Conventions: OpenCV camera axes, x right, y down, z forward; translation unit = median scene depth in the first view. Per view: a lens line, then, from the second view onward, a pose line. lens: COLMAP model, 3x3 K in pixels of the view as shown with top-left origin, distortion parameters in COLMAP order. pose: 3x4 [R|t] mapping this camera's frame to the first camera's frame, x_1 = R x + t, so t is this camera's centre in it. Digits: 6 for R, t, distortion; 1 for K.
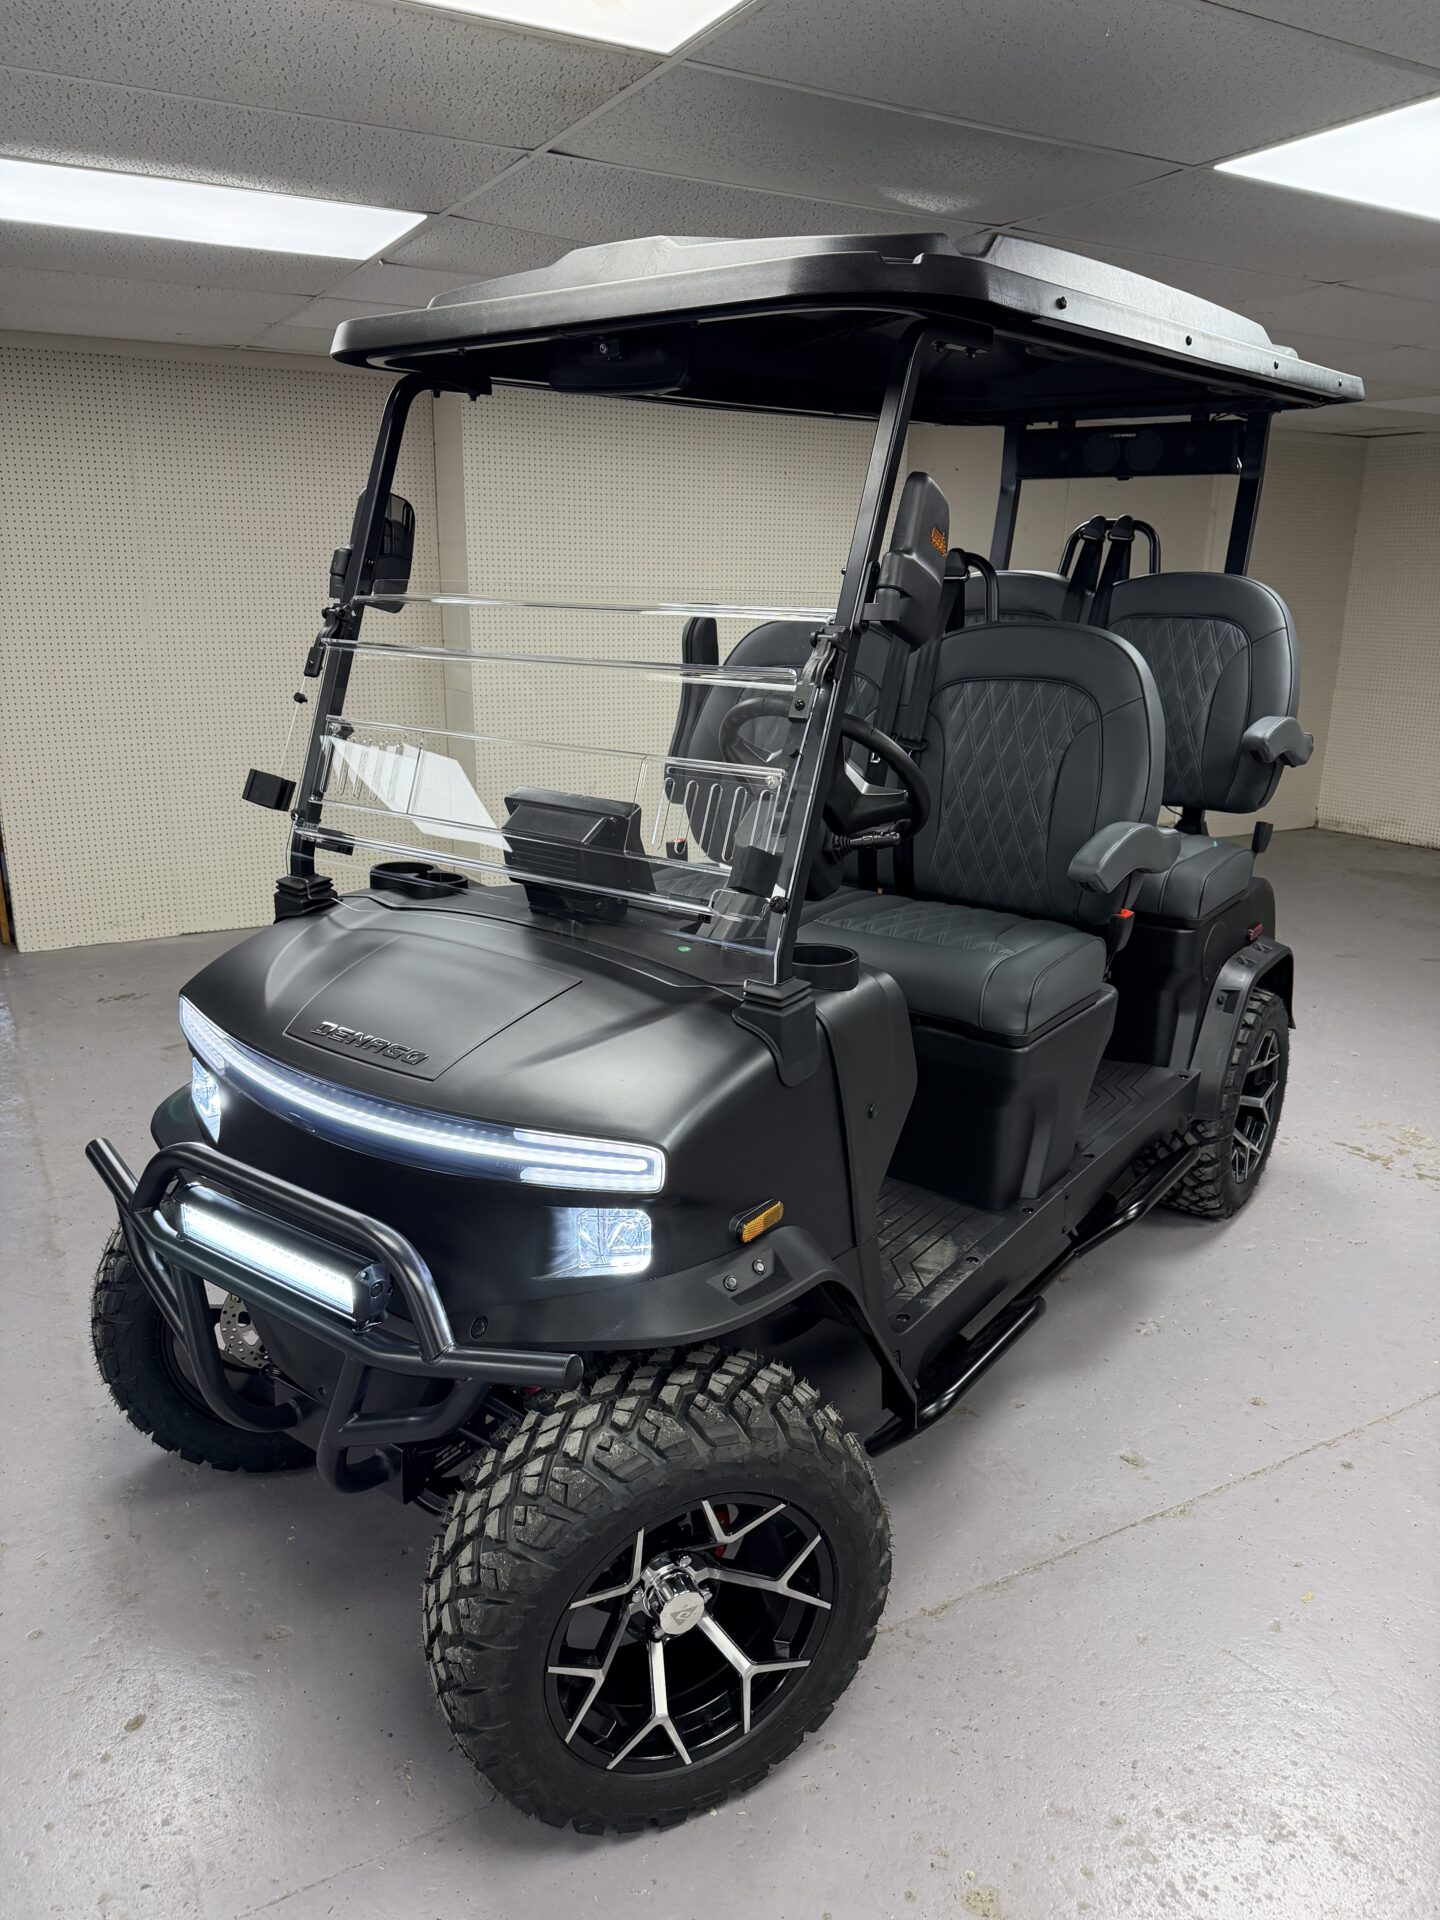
lens RADIAL K [[1340.7, 0, 723.7], [0, 1340.7, 959.7], [0, 0, 1]] dist [0.006895, 0.000043]
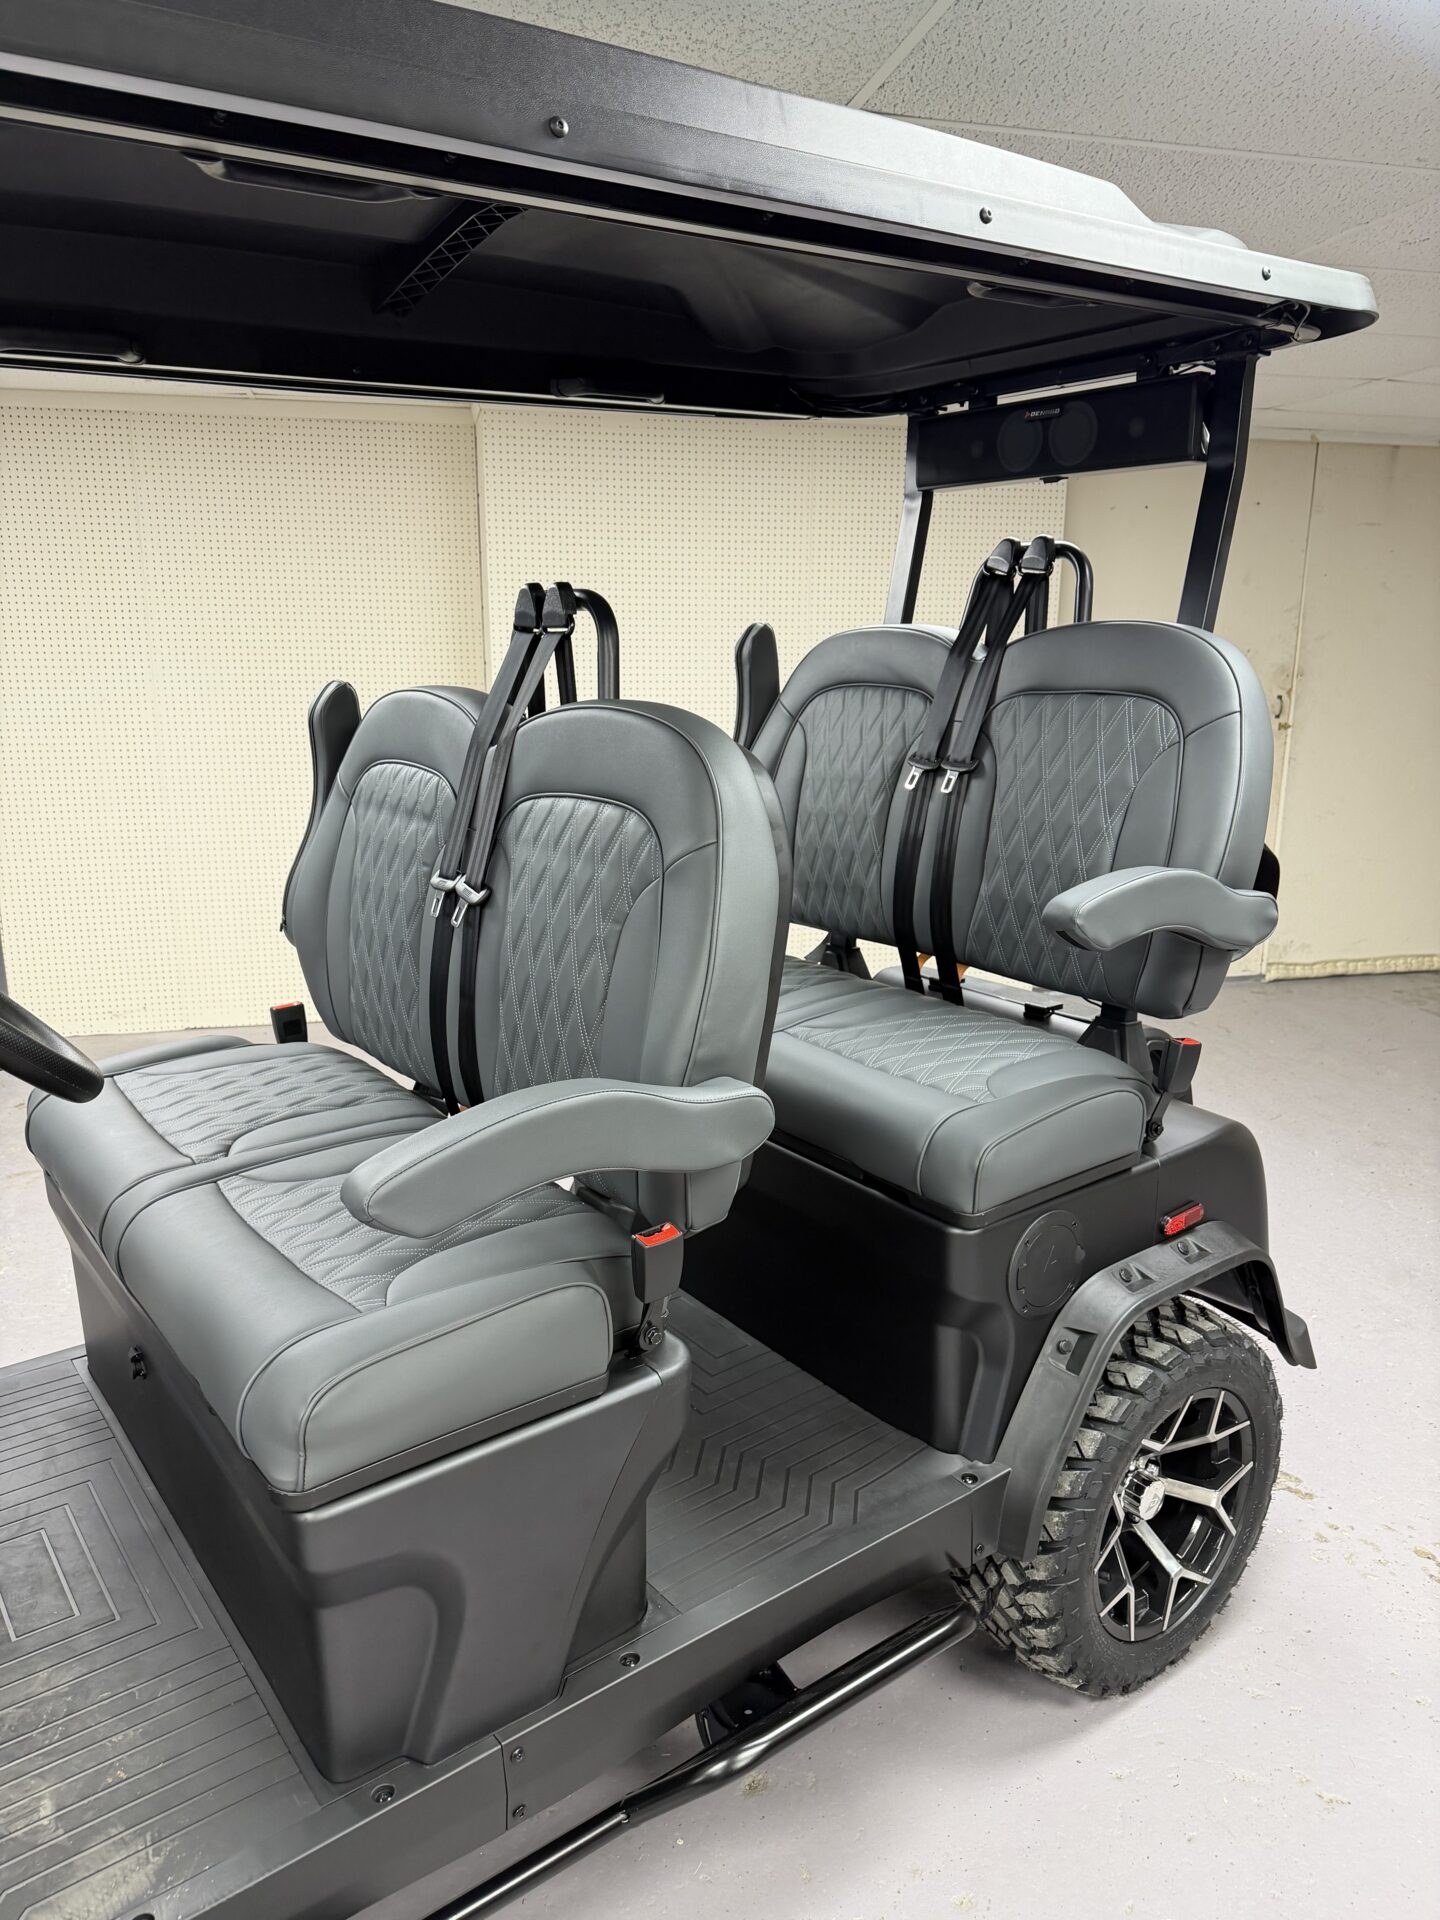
lens RADIAL K [[1345.5, 0, 724.9], [0, 1345.5, 966.3], [0, 0, 1]] dist [-0.000132, -0.001870]
pose [[0.964257, 0.056598, -0.258852, 0.322391], [-0.068896, 0.996874, -0.038678, -0.087734], [0.255853, 0.055130, 0.965142, 0.343268]]
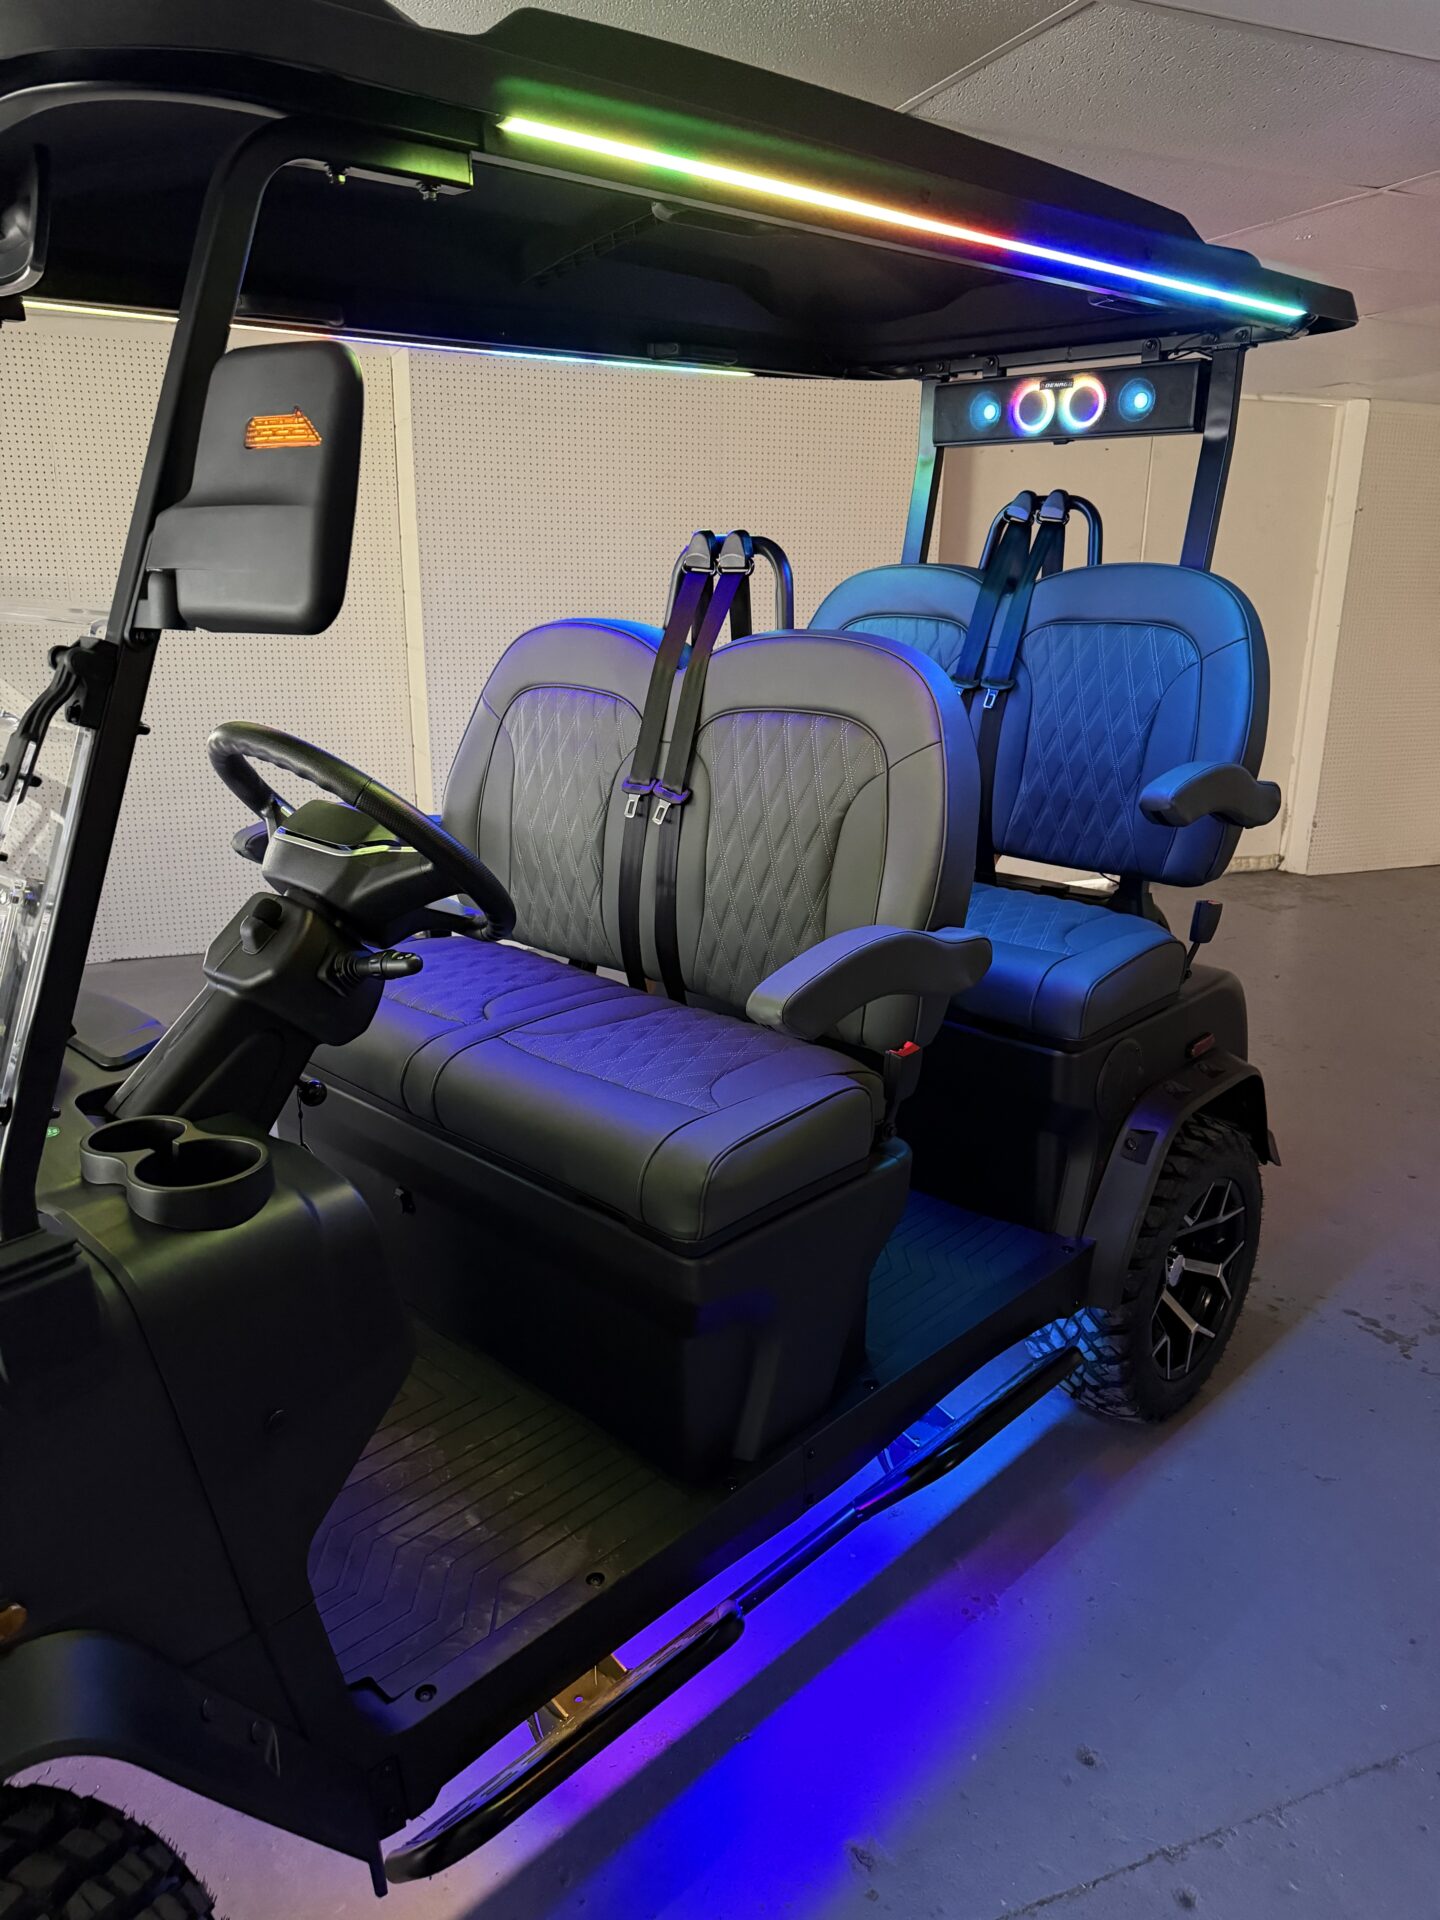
lens RADIAL K [[1354.3, 0, 717.6], [0, 1354.3, 955.9], [0, 0, 1]] dist [0.007197, -0.001445]
pose [[0.992785, 0.030044, -0.116084, 0.198943], [-0.030455, 0.999535, -0.001765, -0.056547], [0.115977, 0.005288, 0.993238, 0.206337]]
